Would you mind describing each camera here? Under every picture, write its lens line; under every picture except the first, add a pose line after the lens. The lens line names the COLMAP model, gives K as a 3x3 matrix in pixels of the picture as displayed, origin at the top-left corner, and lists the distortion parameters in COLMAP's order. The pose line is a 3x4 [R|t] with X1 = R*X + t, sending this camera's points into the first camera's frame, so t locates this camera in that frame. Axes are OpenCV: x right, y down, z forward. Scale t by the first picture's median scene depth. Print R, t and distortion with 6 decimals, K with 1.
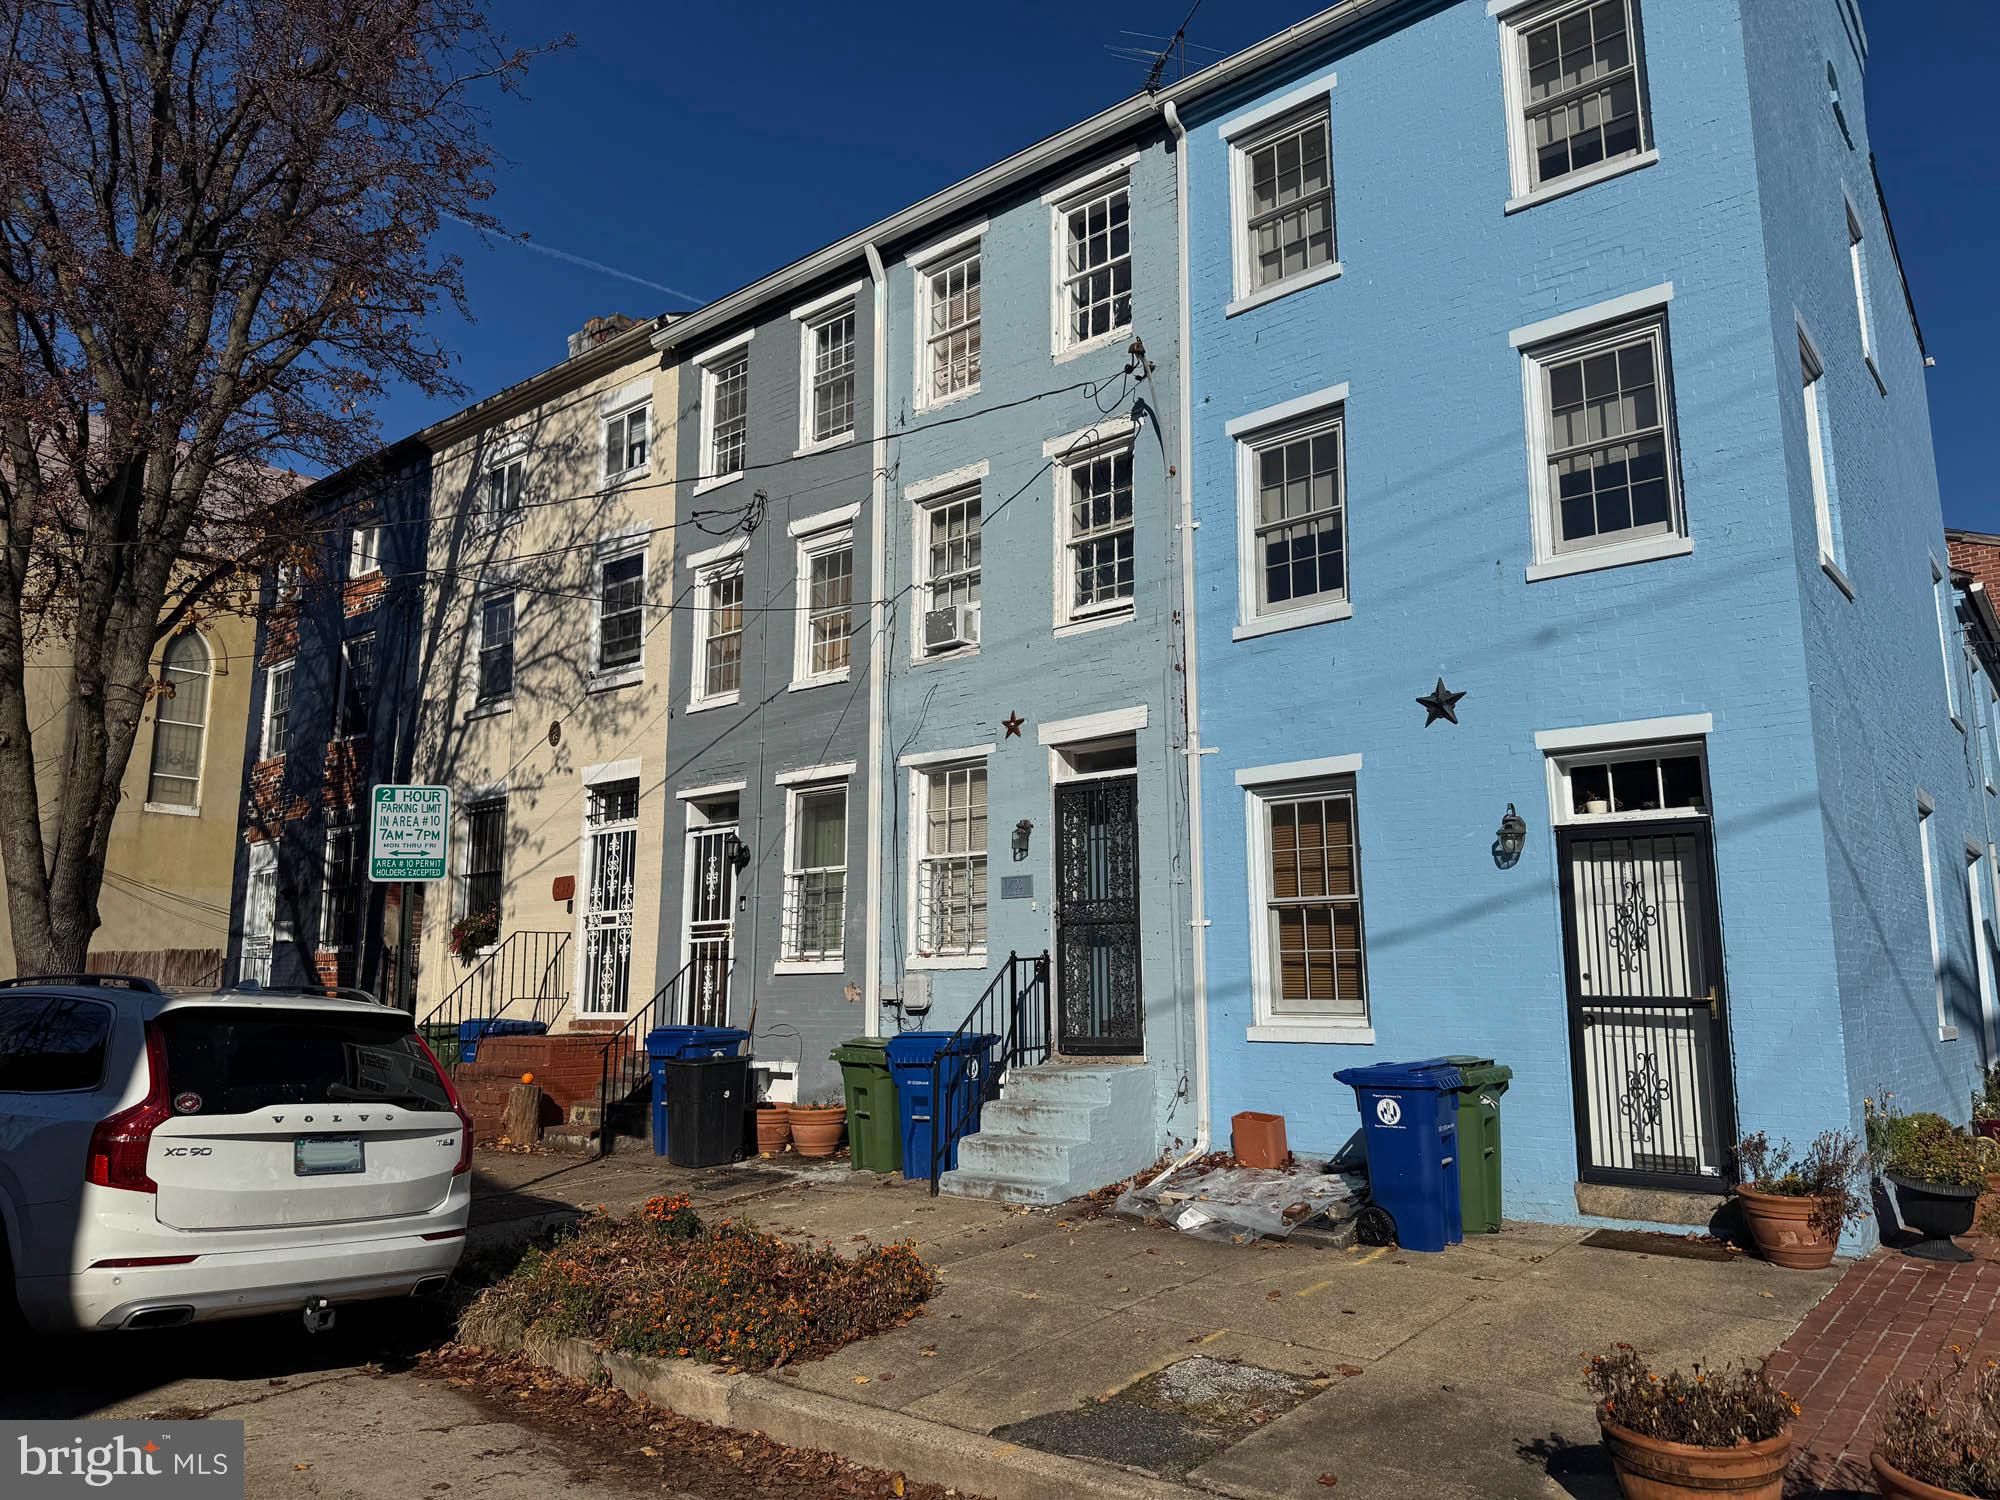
lens RADIAL K [[1411.0, 0, 1000.0], [0, 1411.0, 750.0], [0, 0, 1]] dist [0.049450, -0.136207]
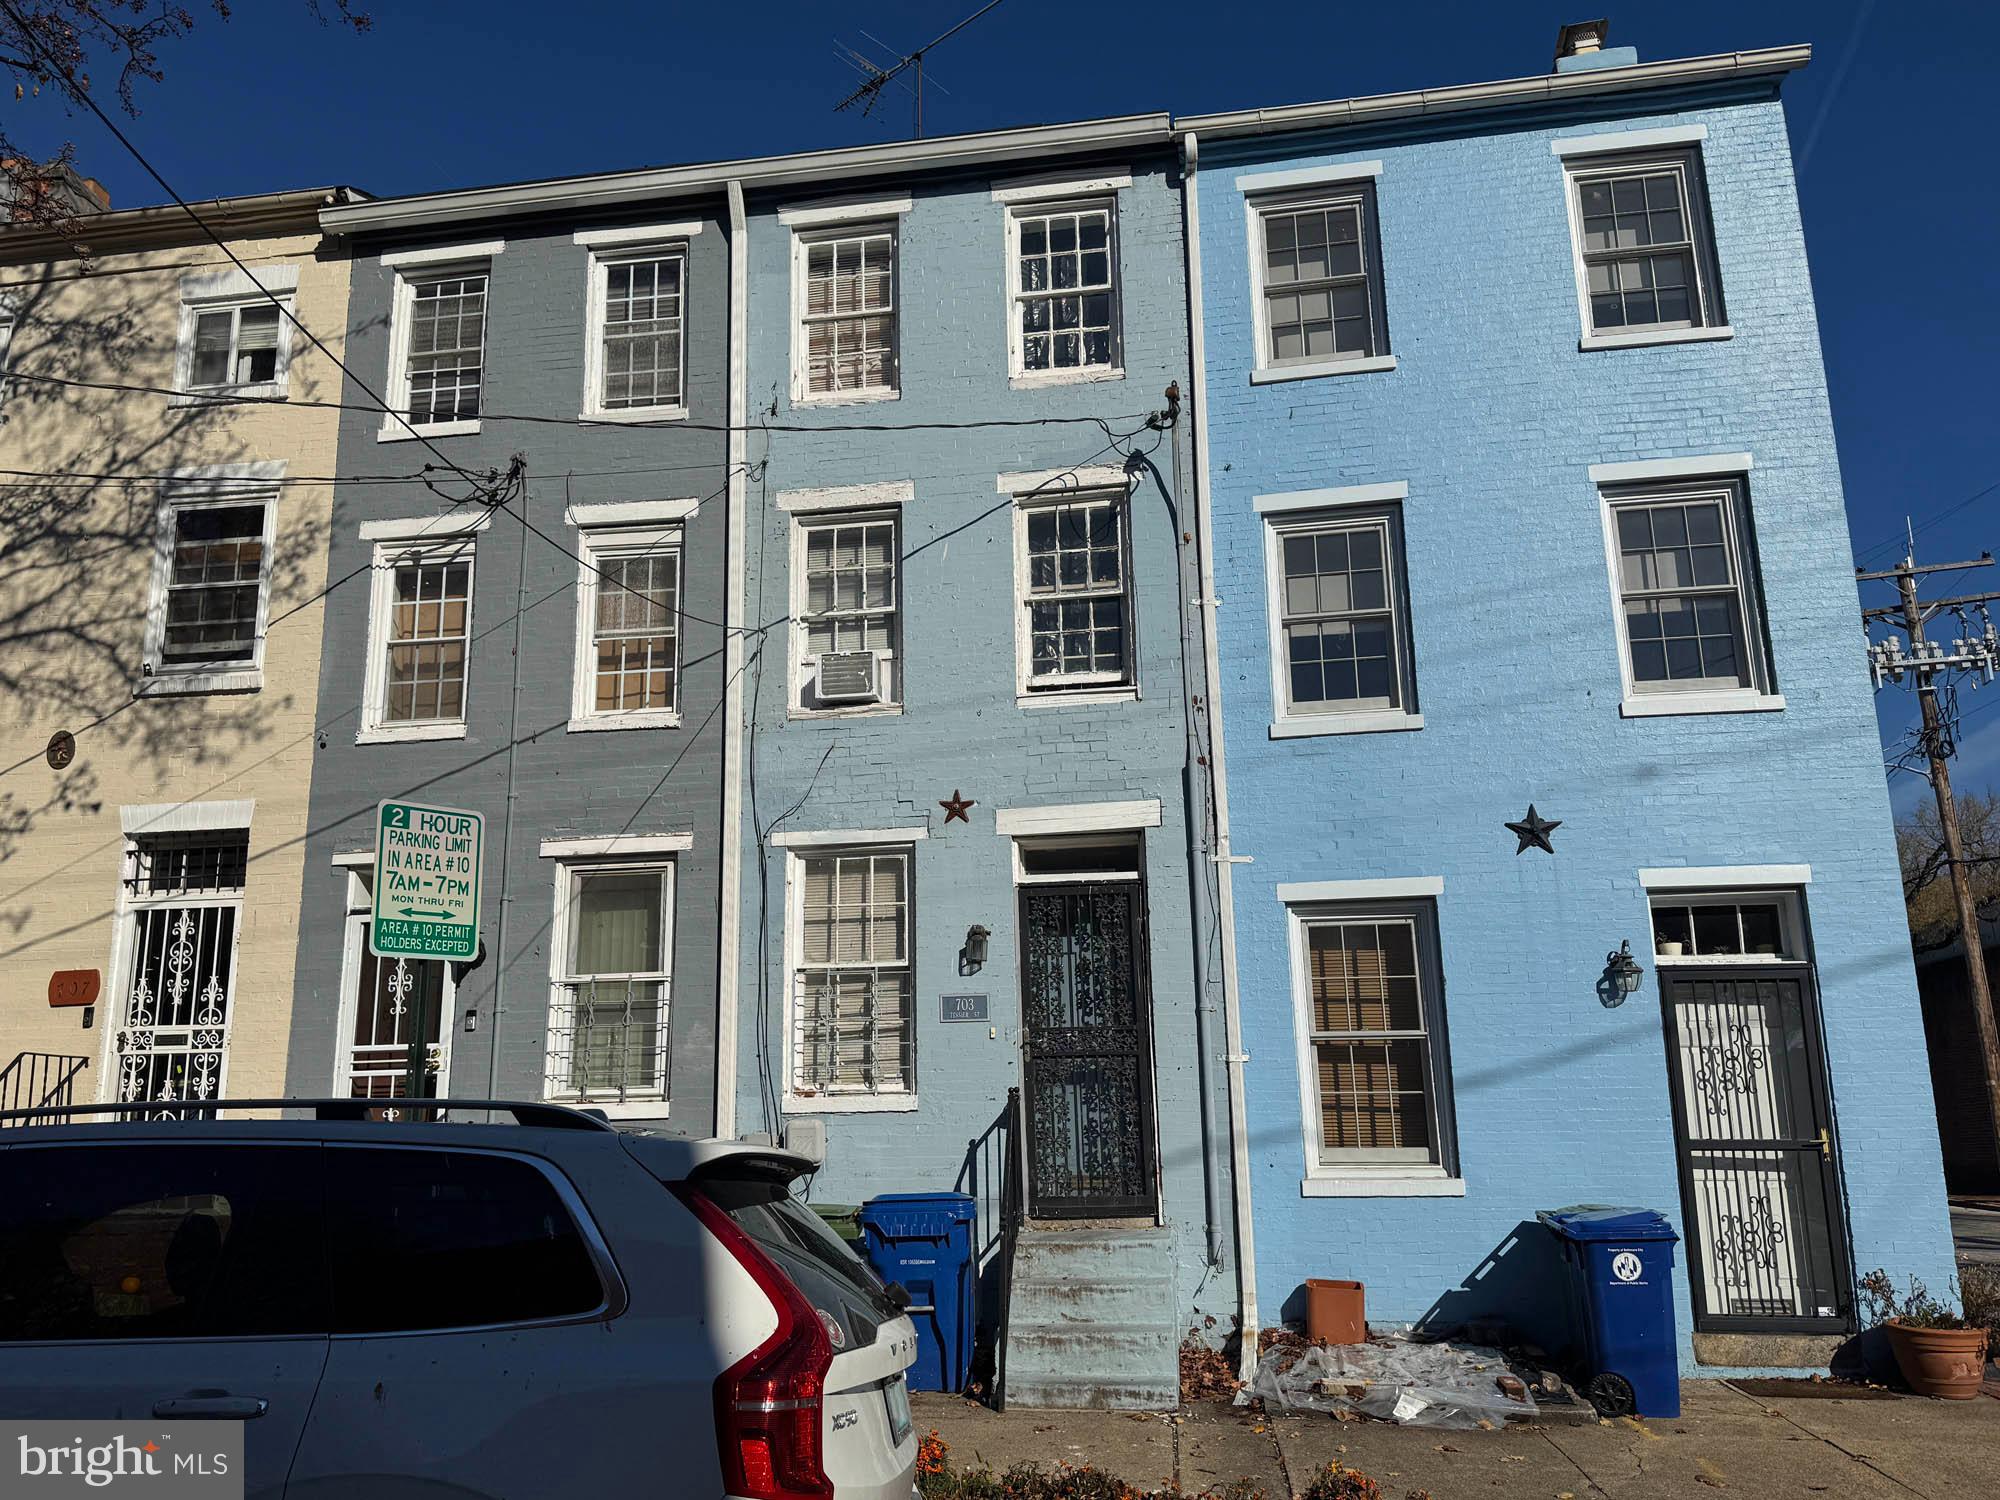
lens RADIAL K [[1568.3, 0, 989.3], [0, 1568.3, 766.9], [0, 0, 1]] dist [0.062579, -0.133213]
pose [[0.855625, 0.115219, 0.504609, -0.417479], [-0.078827, 0.992544, -0.092970, 0.039985], [-0.511558, 0.039771, 0.858328, 0.208752]]
